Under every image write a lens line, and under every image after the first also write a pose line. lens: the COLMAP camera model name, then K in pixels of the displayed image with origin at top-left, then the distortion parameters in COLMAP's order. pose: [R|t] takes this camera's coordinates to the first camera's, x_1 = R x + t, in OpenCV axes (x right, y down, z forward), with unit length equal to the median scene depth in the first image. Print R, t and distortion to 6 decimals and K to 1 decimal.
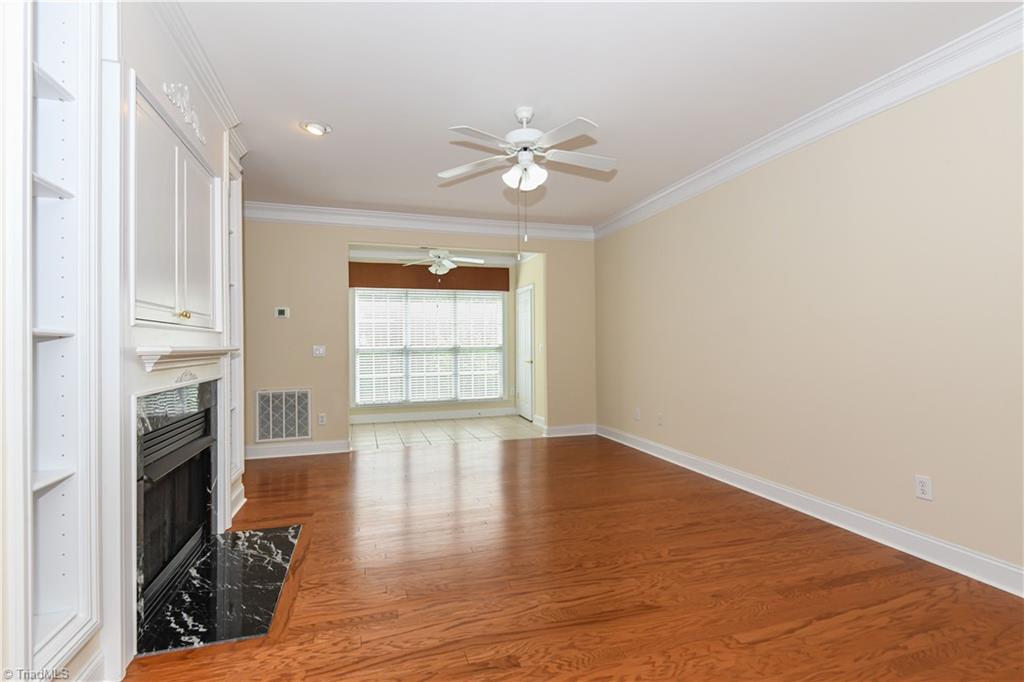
lens RADIAL K [[480.8, 0, 490.1], [0, 480.8, 343.6], [0, 0, 1]] dist [0.013750, -0.009705]
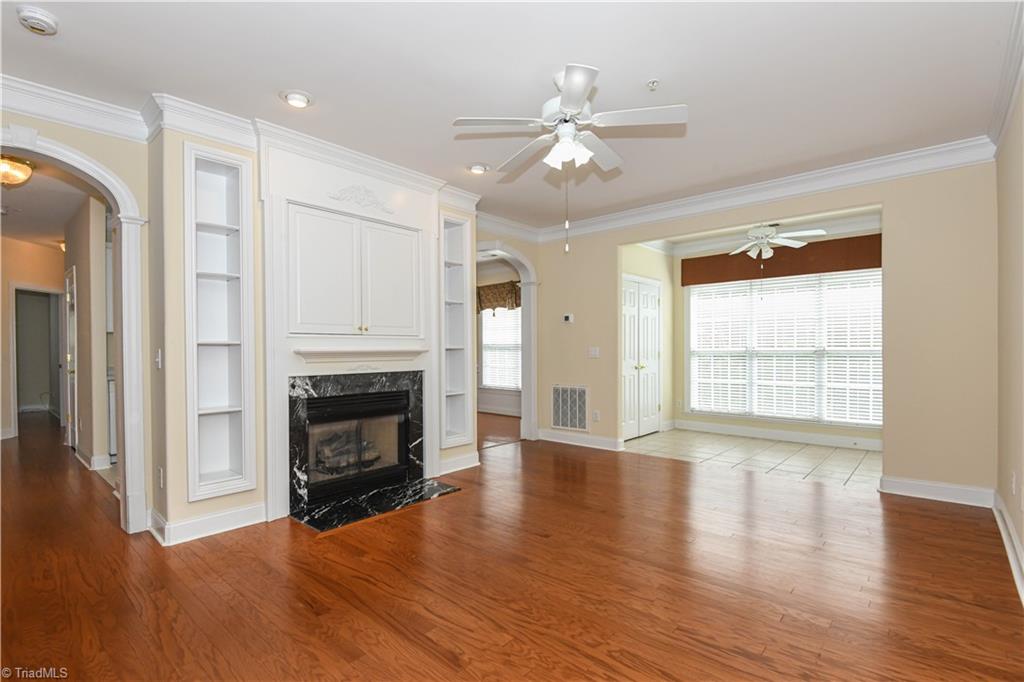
lens RADIAL K [[480.8, 0, 505.1], [0, 480.8, 349.0], [0, 0, 1]] dist [0.013750, -0.009705]
pose [[0.527471, 0.005071, -0.849558, 0.459799], [-0.000236, 0.999983, 0.005822, 0.002573], [0.849573, -0.002871, 0.527463, 0.272215]]
